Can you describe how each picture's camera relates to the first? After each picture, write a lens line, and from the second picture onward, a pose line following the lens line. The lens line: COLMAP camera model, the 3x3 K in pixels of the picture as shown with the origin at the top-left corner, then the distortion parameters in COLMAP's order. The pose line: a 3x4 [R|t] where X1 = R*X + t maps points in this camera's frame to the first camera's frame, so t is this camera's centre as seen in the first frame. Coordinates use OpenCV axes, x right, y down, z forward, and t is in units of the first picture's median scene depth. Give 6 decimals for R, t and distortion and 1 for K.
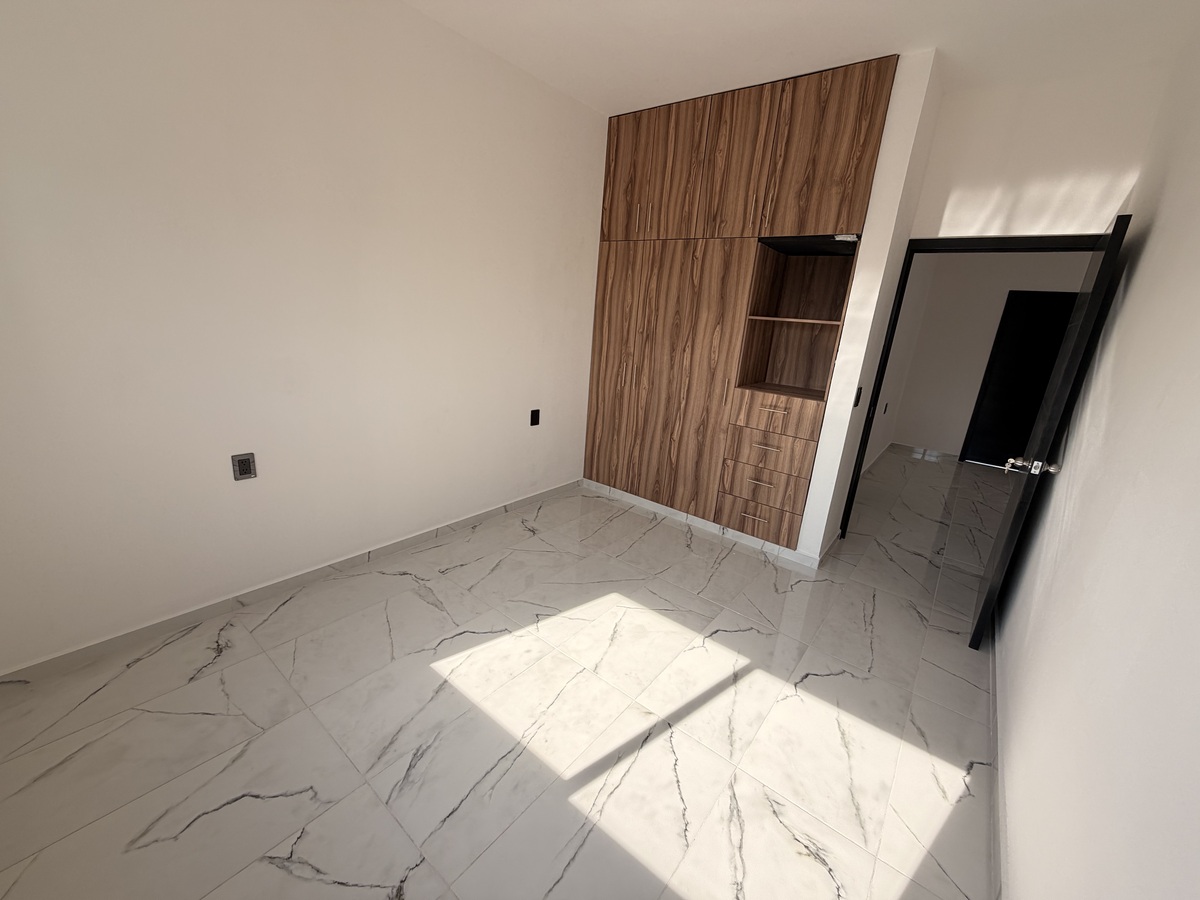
lens RADIAL K [[482.2, 0, 598.4], [0, 482.2, 451.9], [0, 0, 1]] dist [0.000194, 0.000114]
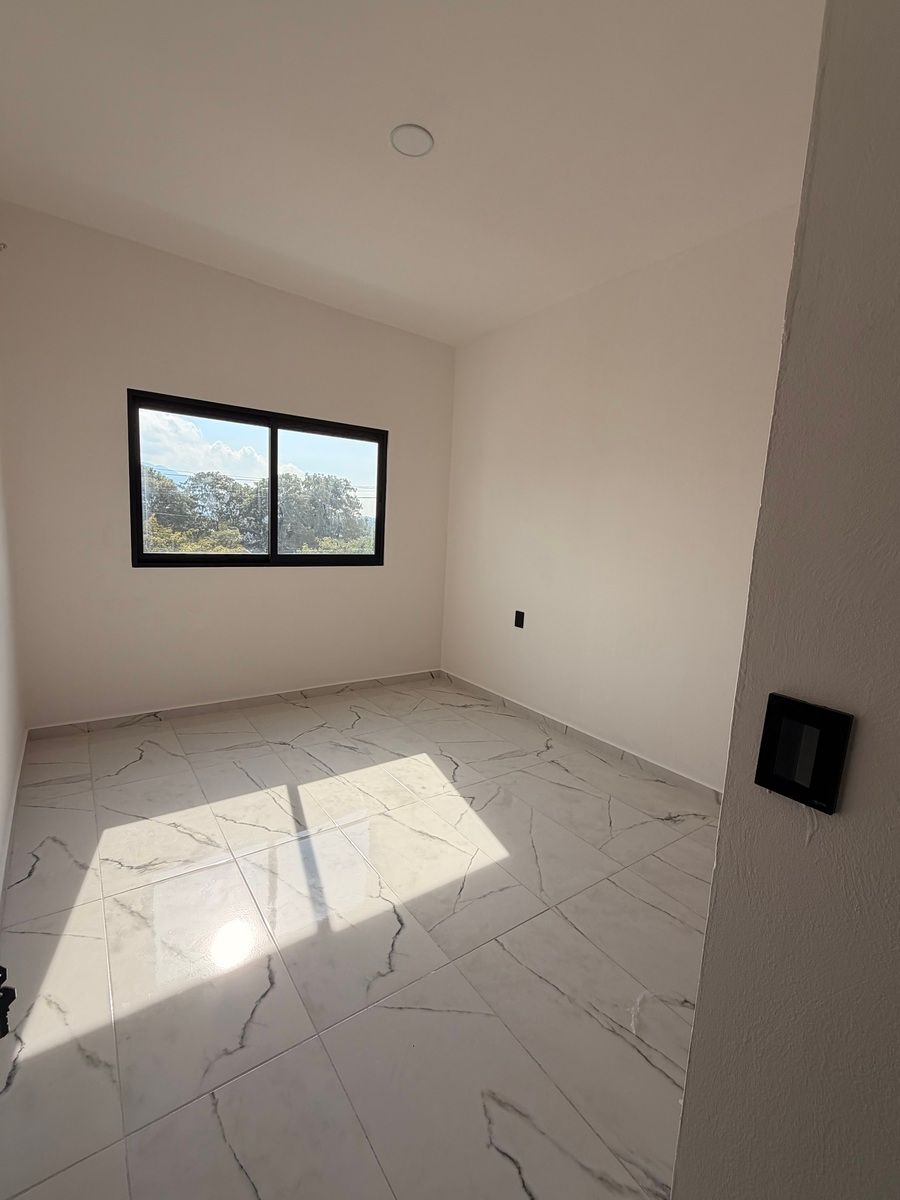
lens RADIAL K [[532.7, 0, 447.8], [0, 532.7, 603.0], [0, 0, 1]] dist [0.003106, -0.000219]
pose [[-0.275616, 0.052875, -0.959812, 0.832083], [-0.338576, 0.929161, 0.148411, -0.163377], [0.899668, 0.365874, -0.238189, 0.964040]]
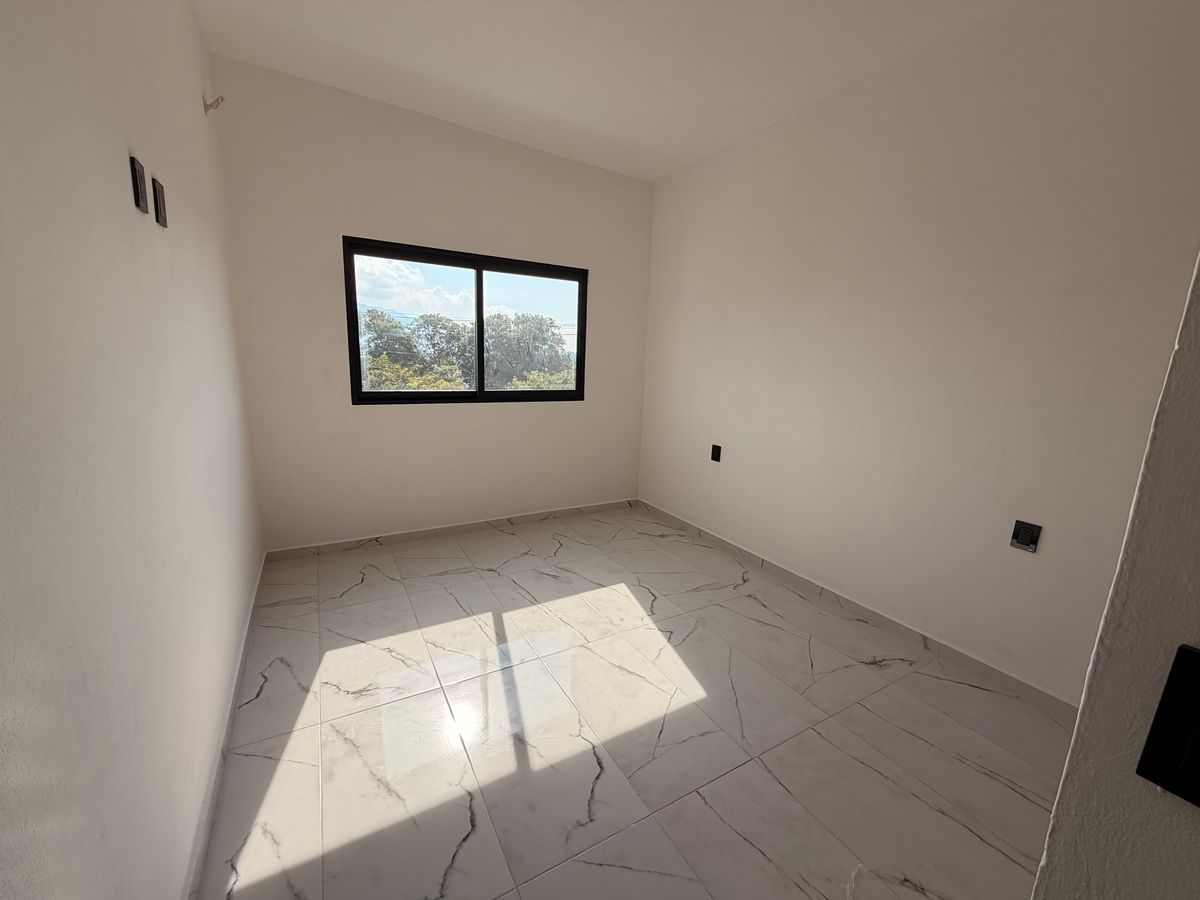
lens RADIAL K [[482.2, 0, 598.4], [0, 482.2, 451.9], [0, 0, 1]] dist [0.000194, 0.000114]
pose [[-0.362901, 0.095245, -0.926947, 0.751221], [-0.323969, 0.919810, 0.221346, -0.166937], [0.873697, 0.380629, -0.302943, 0.929424]]
